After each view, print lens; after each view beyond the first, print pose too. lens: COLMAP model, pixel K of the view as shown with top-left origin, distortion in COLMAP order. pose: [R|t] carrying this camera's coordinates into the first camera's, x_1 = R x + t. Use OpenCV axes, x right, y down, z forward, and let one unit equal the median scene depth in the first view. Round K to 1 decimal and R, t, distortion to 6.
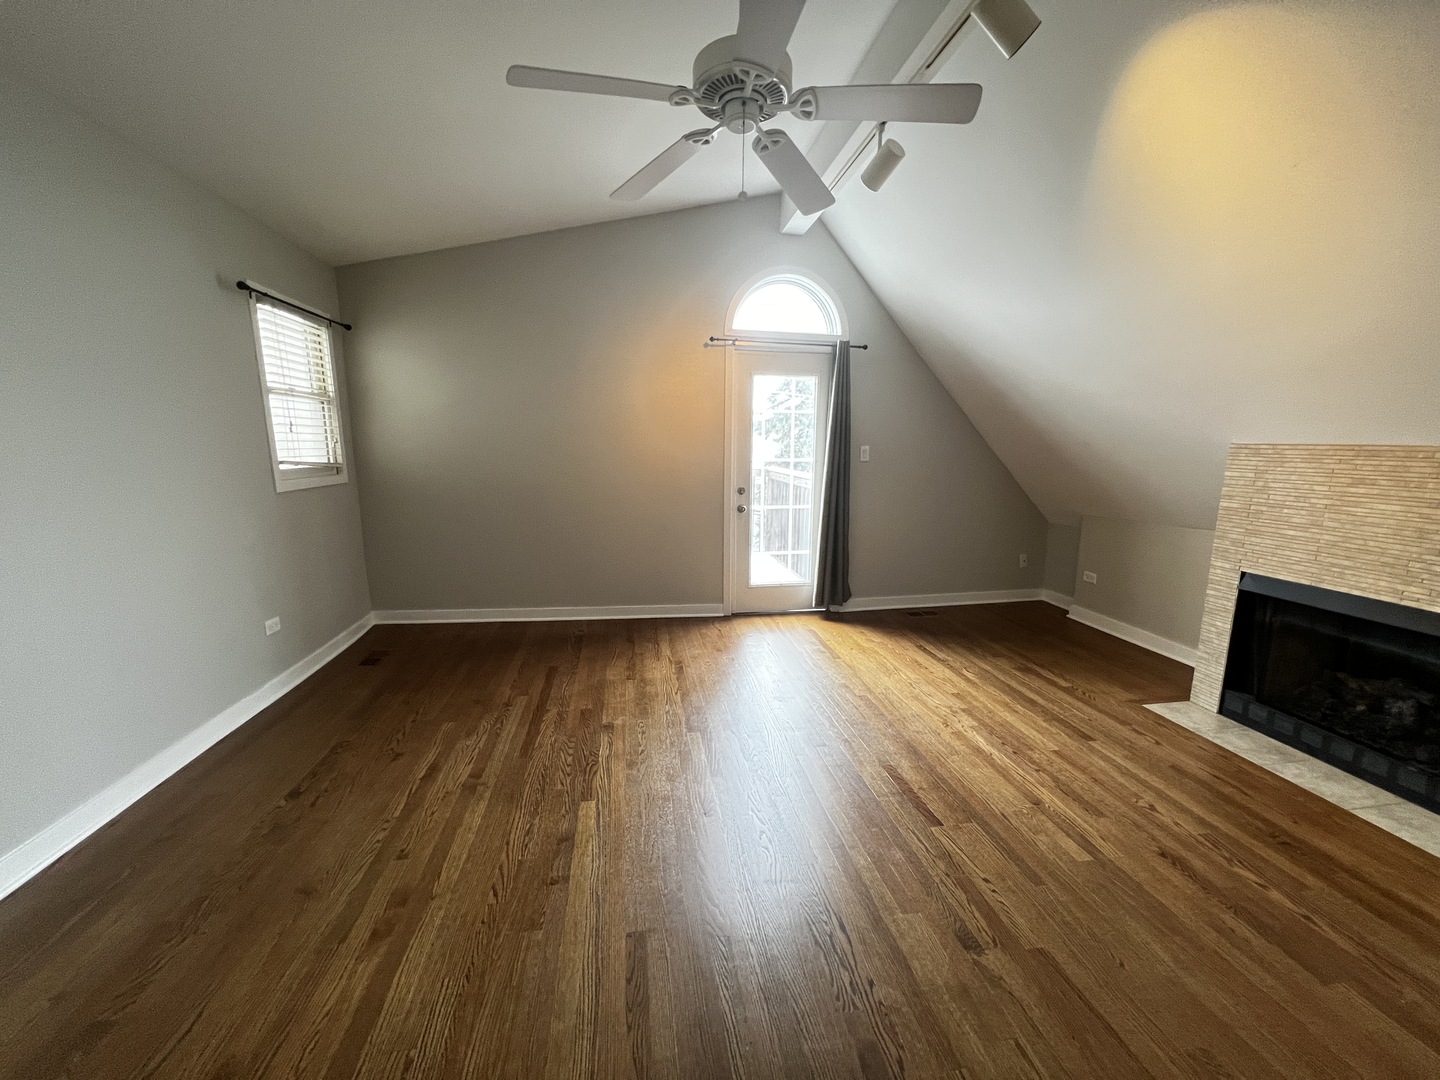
lens RADIAL K [[570.5, 0, 718.1], [0, 570.5, 541.6], [0, 0, 1]] dist [-0.002099, 0.000066]
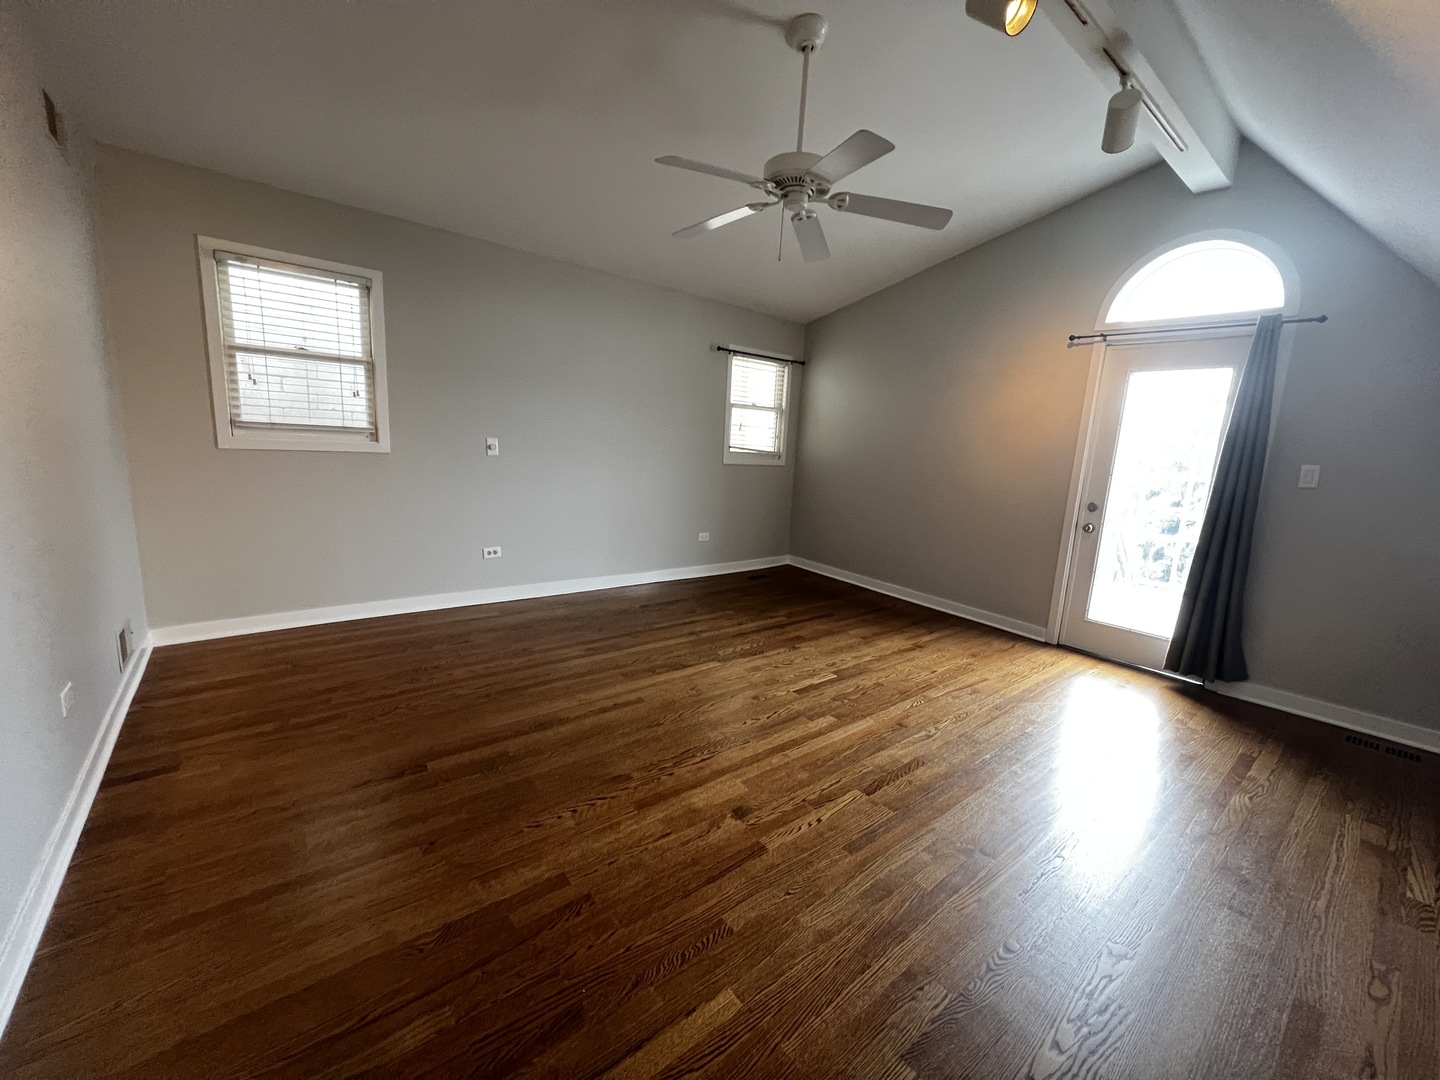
lens RADIAL K [[570.5, 0, 720.7], [0, 570.5, 540.3], [0, 0, 1]] dist [-0.002099, 0.000066]
pose [[0.498444, 0.170121, -0.850066, 0.655782], [-0.200705, 0.976561, 0.077751, 0.007970], [0.843369, 0.131858, 0.520905, 0.101066]]
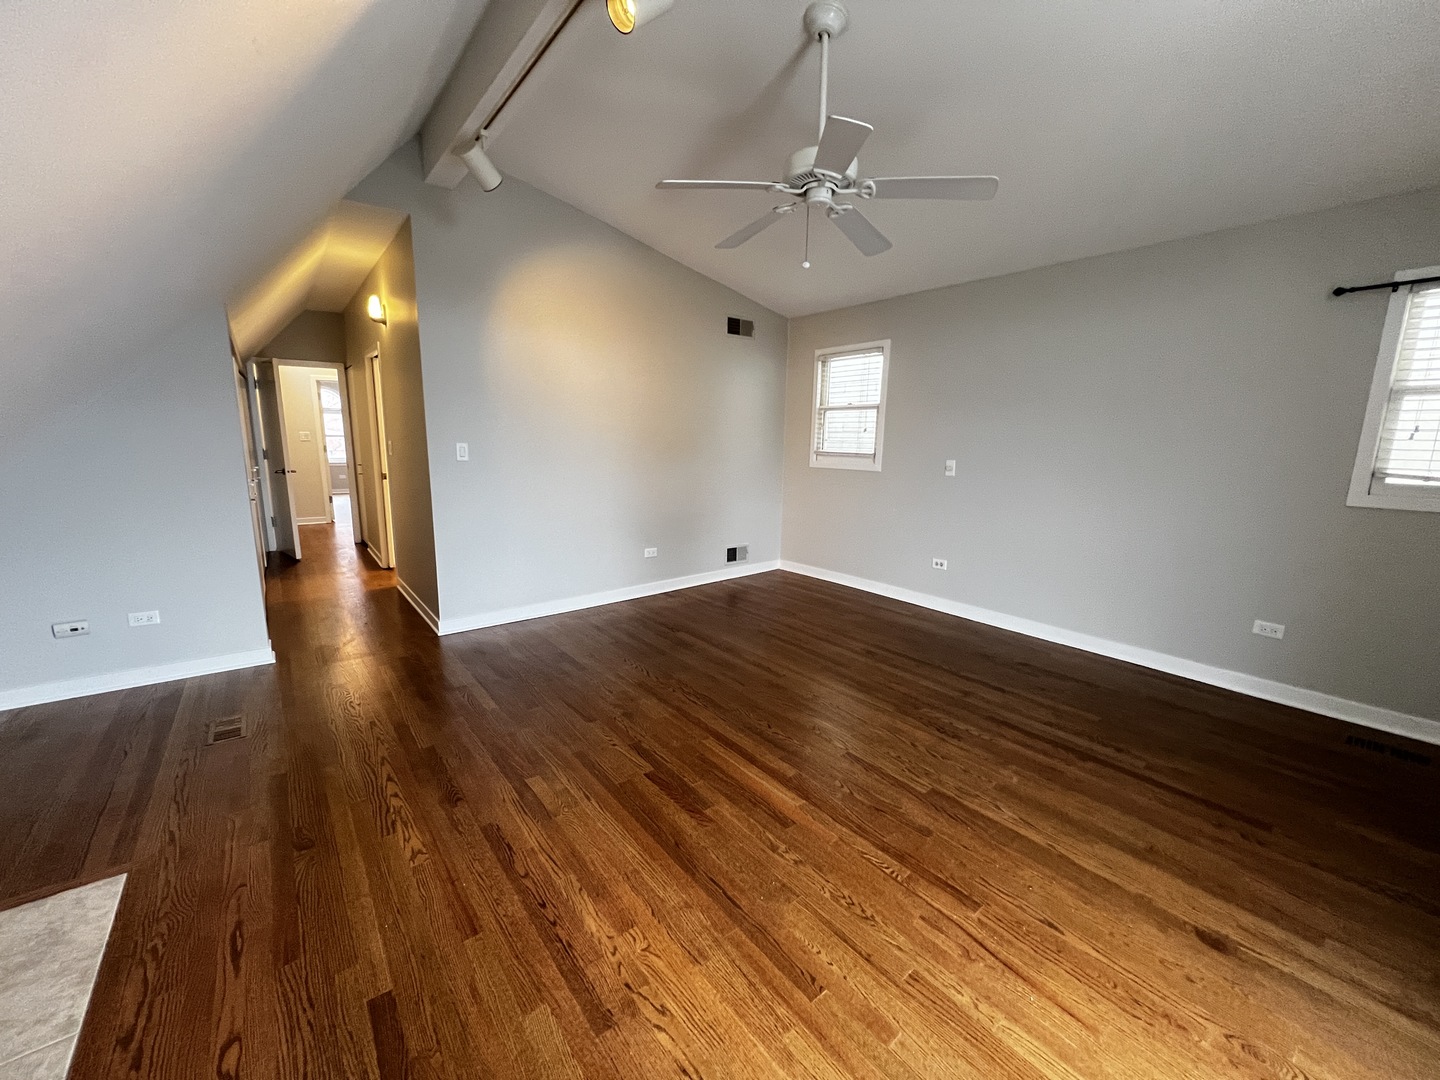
lens RADIAL K [[570.5, 0, 719.6], [0, 570.5, 542.0], [0, 0, 1]] dist [-0.002099, 0.000066]
pose [[-0.869874, 0.065787, -0.488868, 0.480762], [-0.107760, 0.941784, 0.318481, -0.187783], [0.481360, 0.329719, -0.812144, 1.124116]]
